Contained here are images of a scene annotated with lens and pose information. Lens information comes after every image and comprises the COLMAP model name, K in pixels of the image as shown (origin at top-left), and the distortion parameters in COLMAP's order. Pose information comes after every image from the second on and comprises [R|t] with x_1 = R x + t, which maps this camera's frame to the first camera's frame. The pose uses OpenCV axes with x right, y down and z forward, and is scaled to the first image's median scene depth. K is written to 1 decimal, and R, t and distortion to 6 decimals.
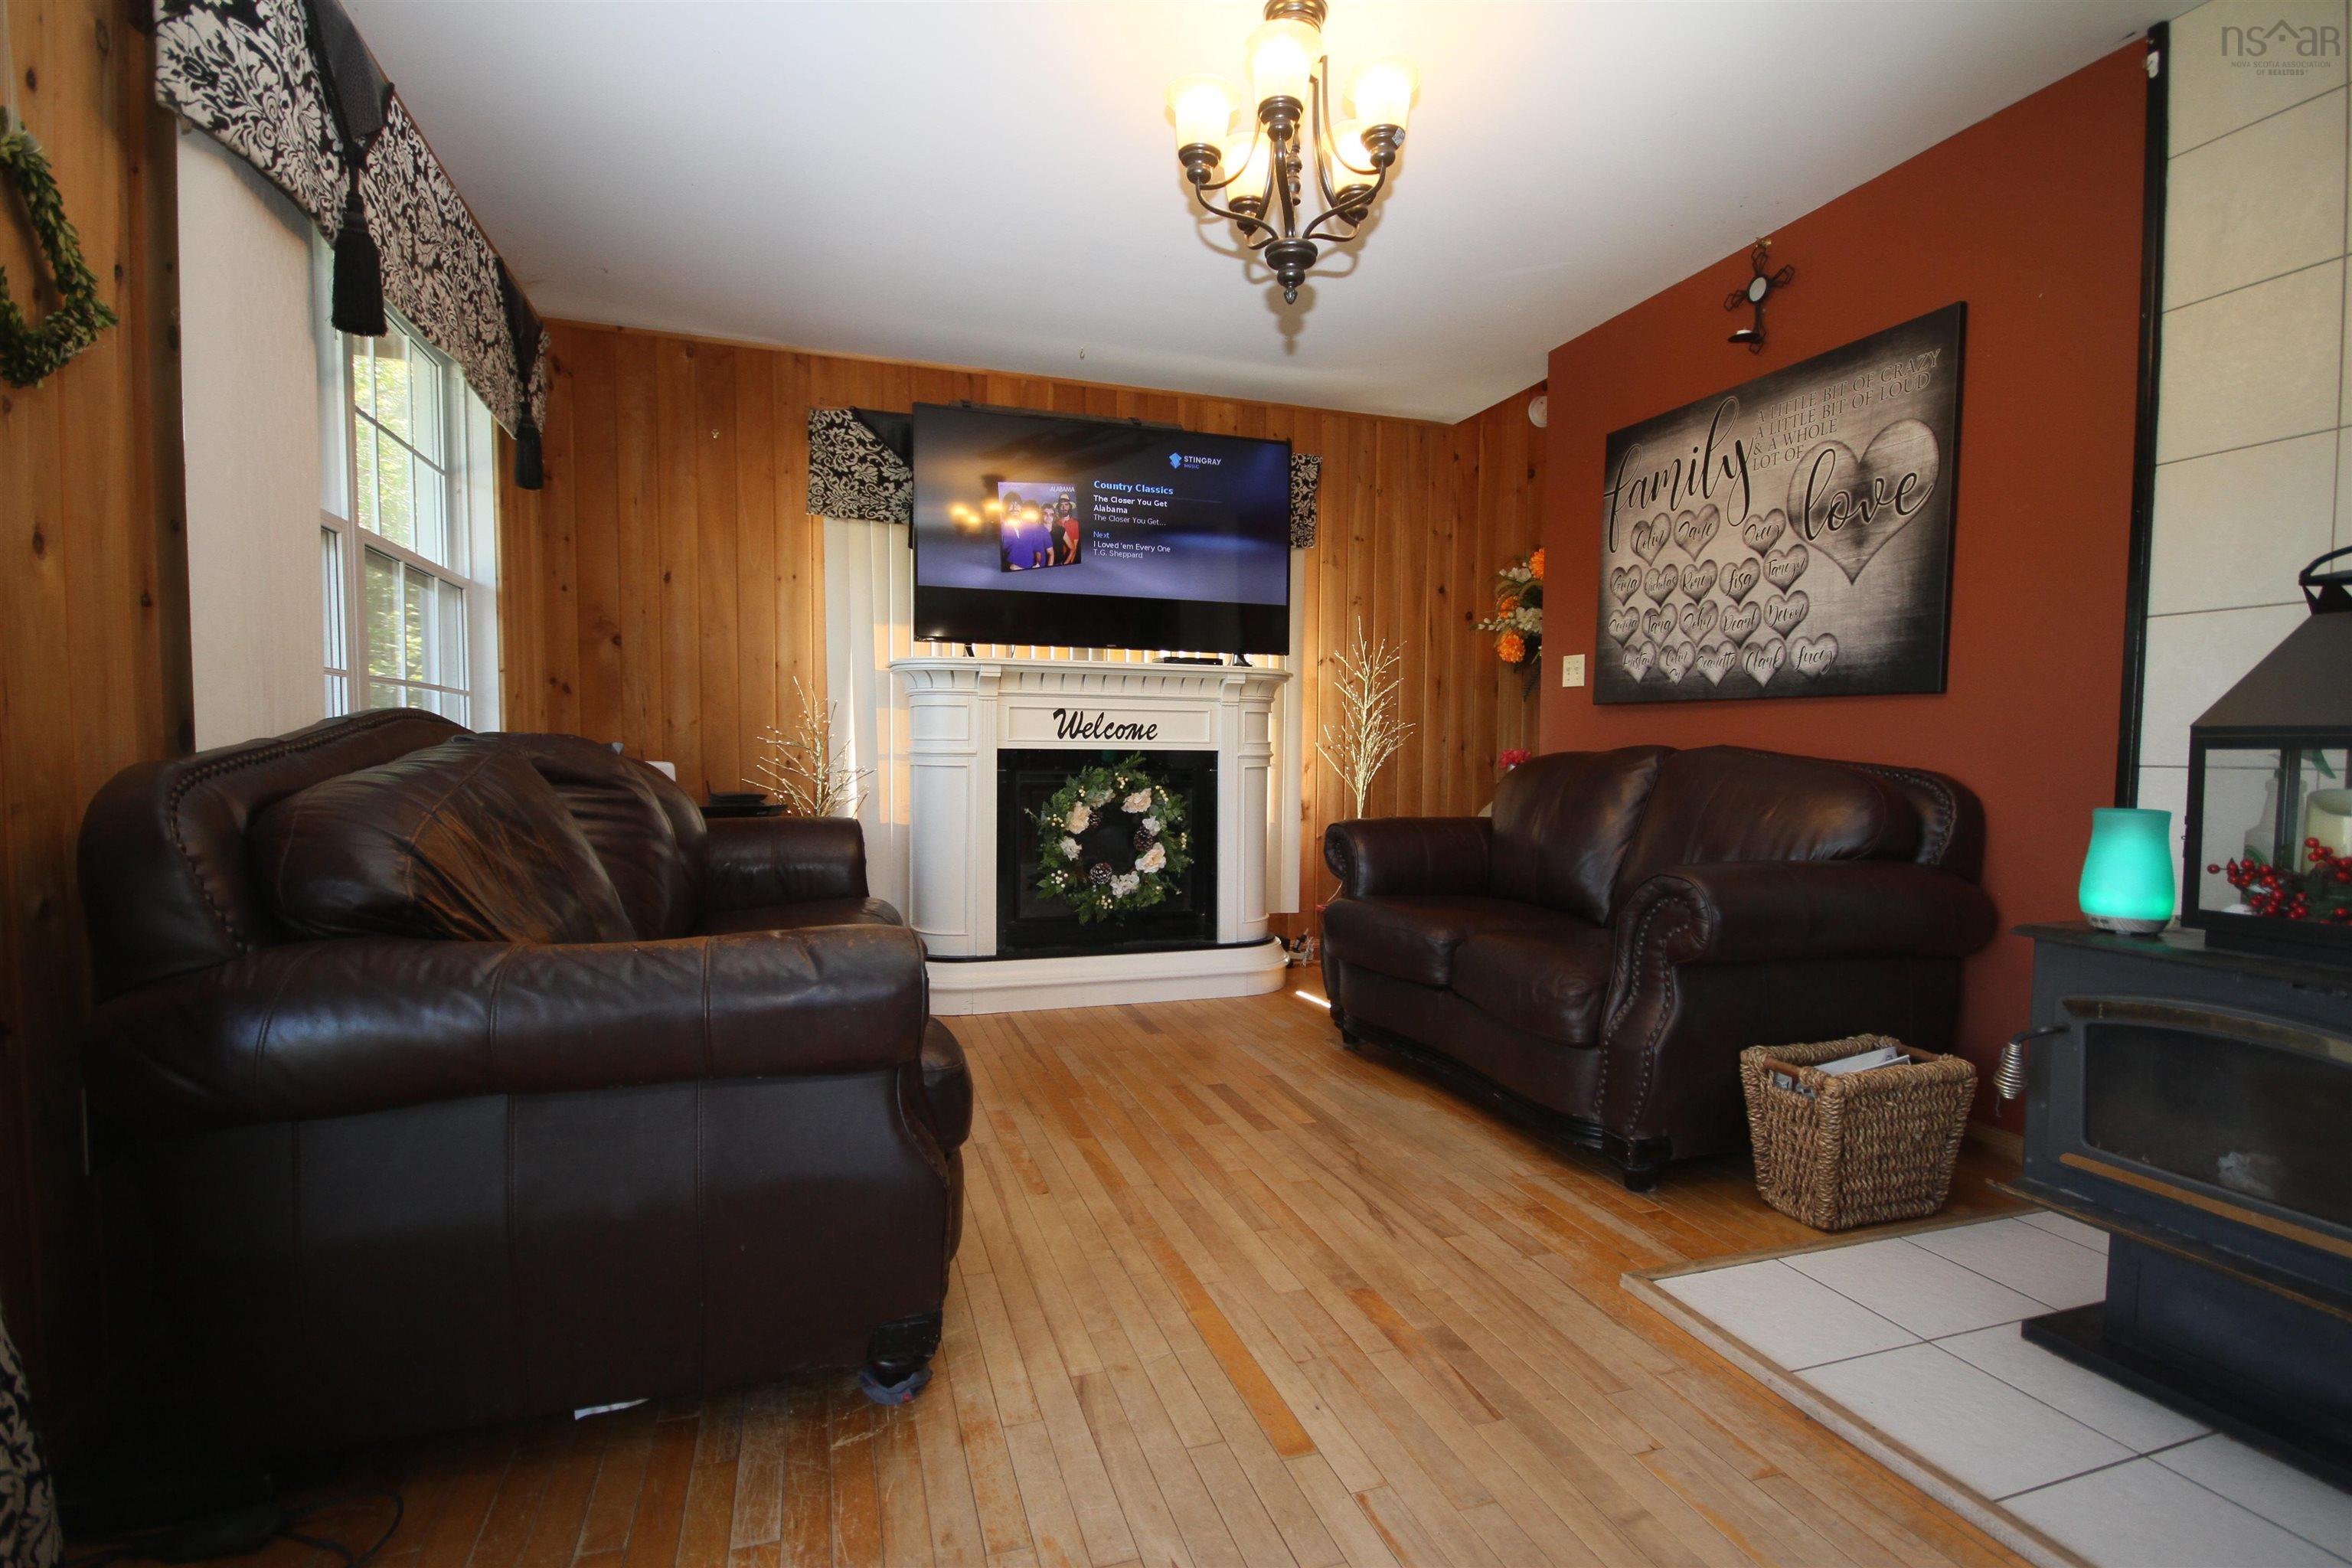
lens RADIAL K [[1094.5, 0, 1183.5], [0, 1094.5, 808.2], [0, 0, 1]] dist [0.008782, -0.004948]
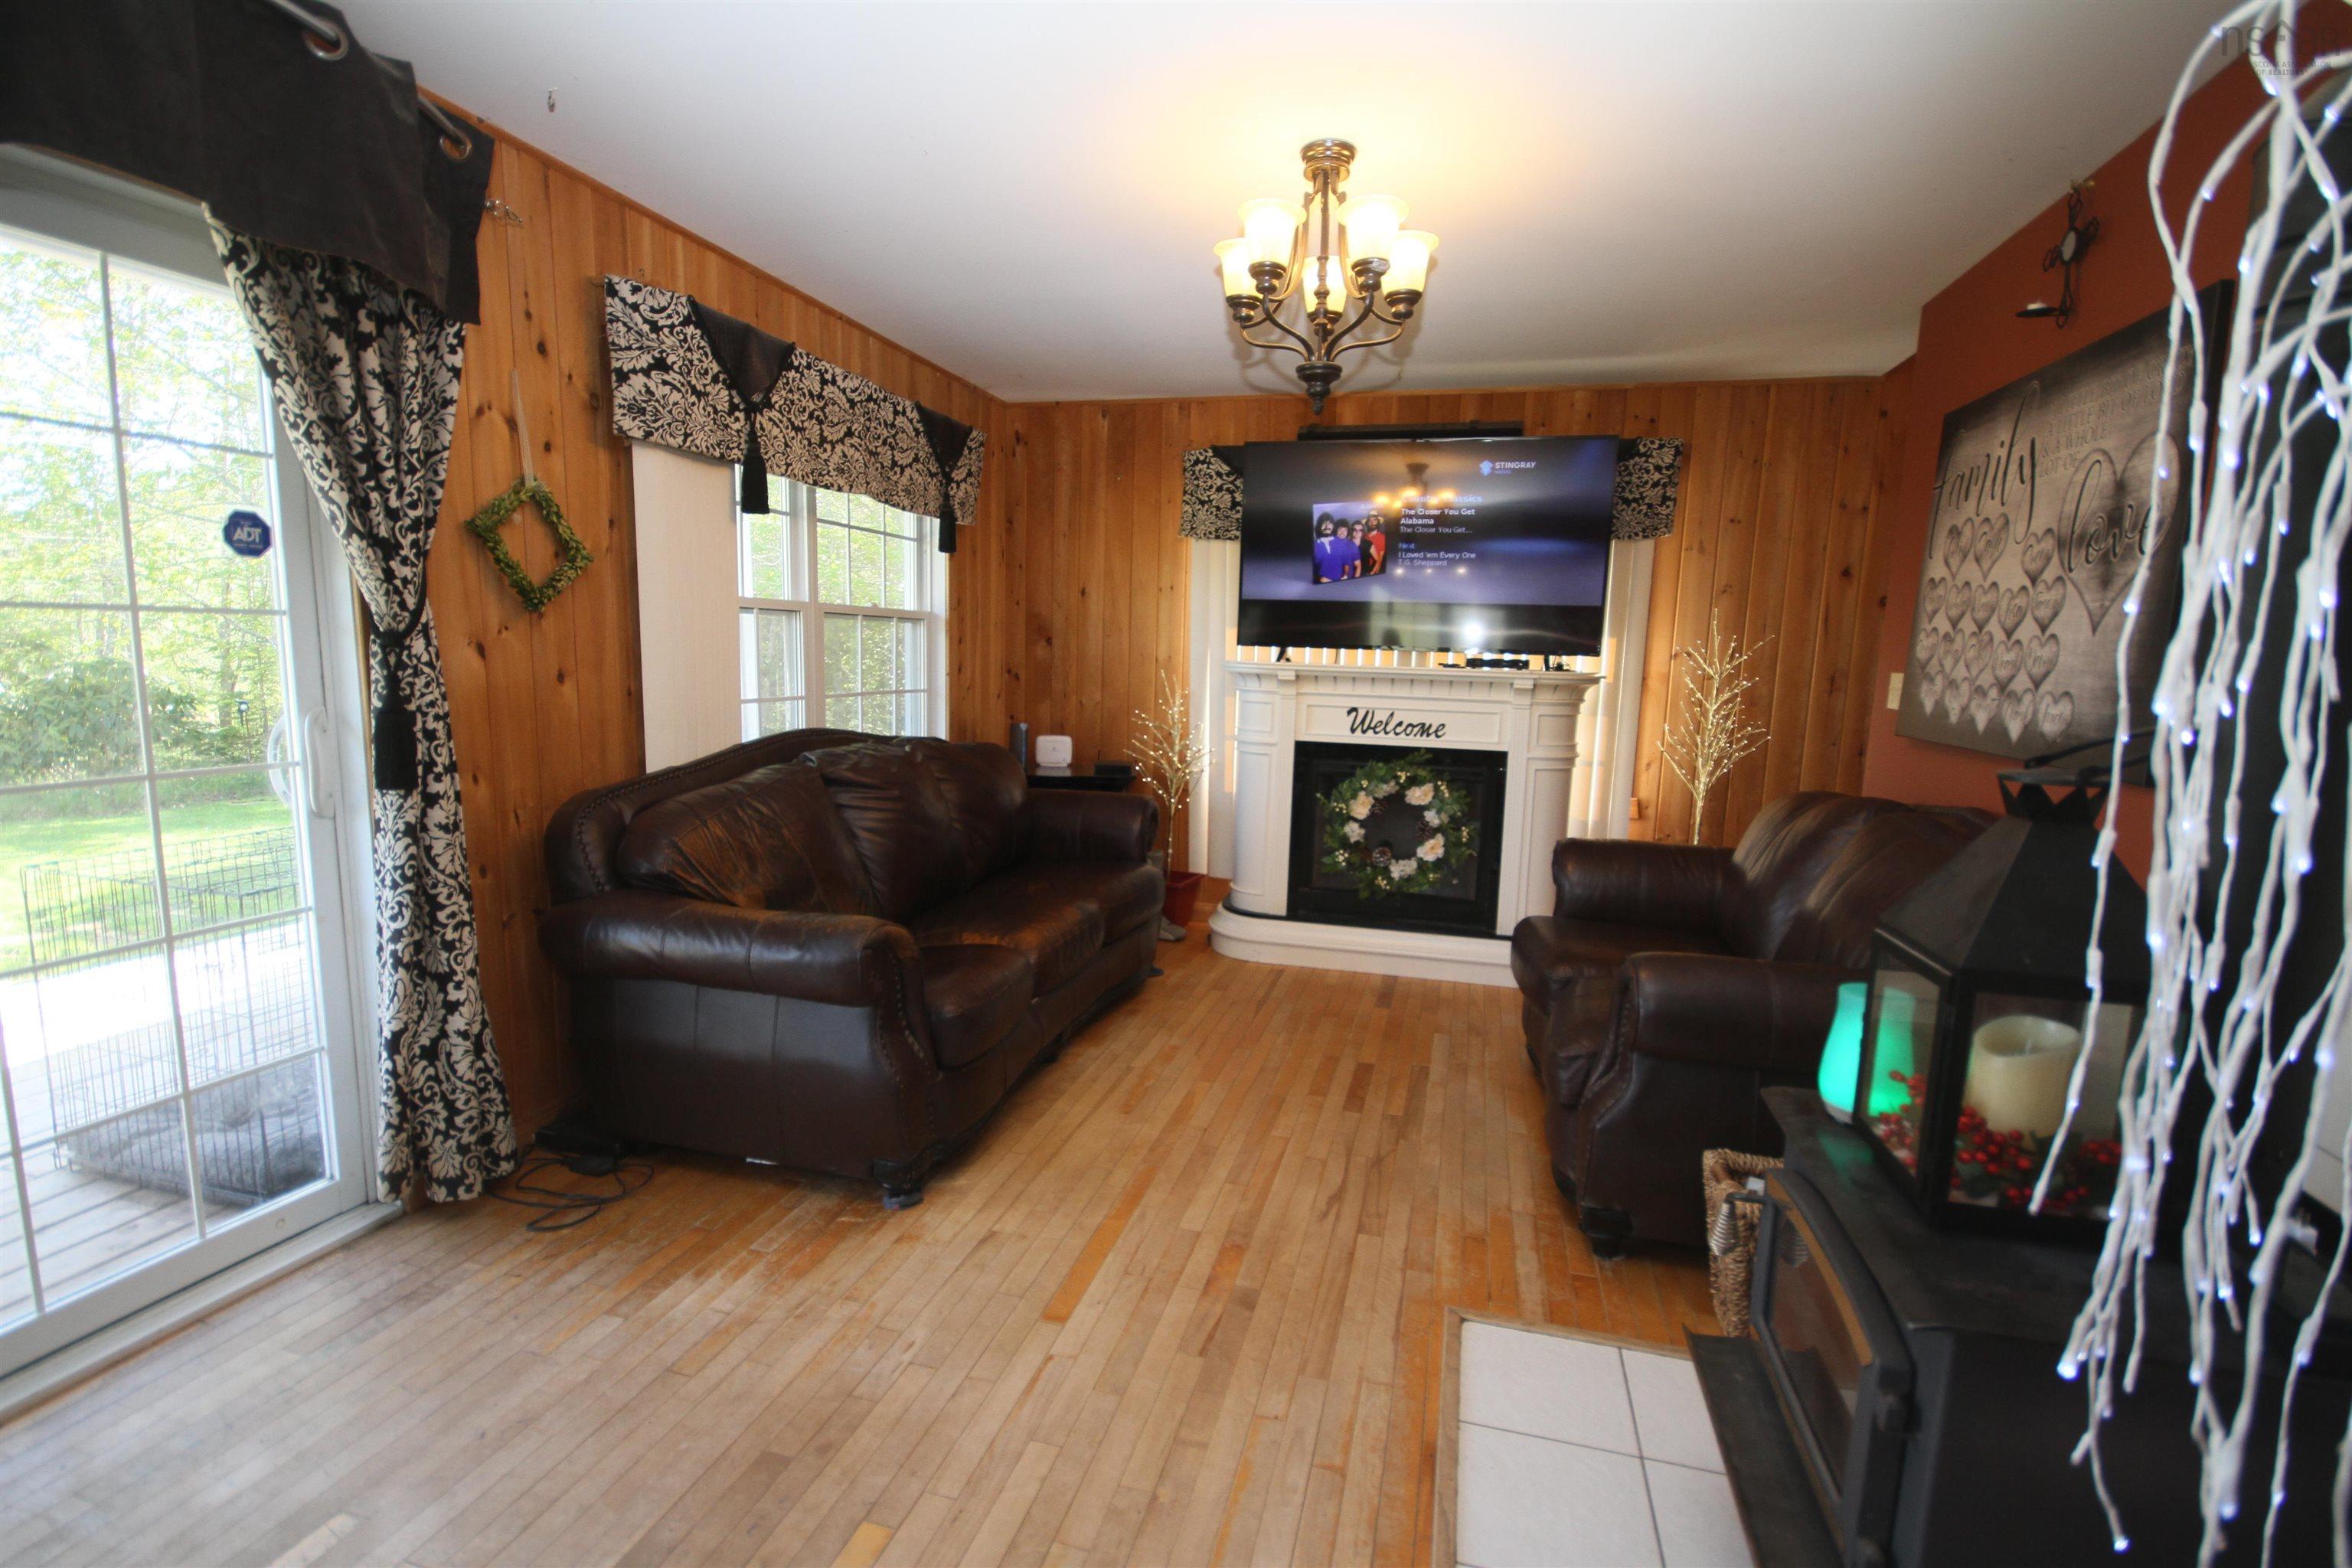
lens RADIAL K [[1094.5, 0, 1189.2], [0, 1094.5, 806.0], [0, 0, 1]] dist [0.008782, -0.004948]
pose [[0.834515, 0.094775, -0.542772, 0.595790], [-0.052017, 0.994247, 0.093632, -0.141994], [0.548524, -0.049904, 0.834644, -0.045851]]
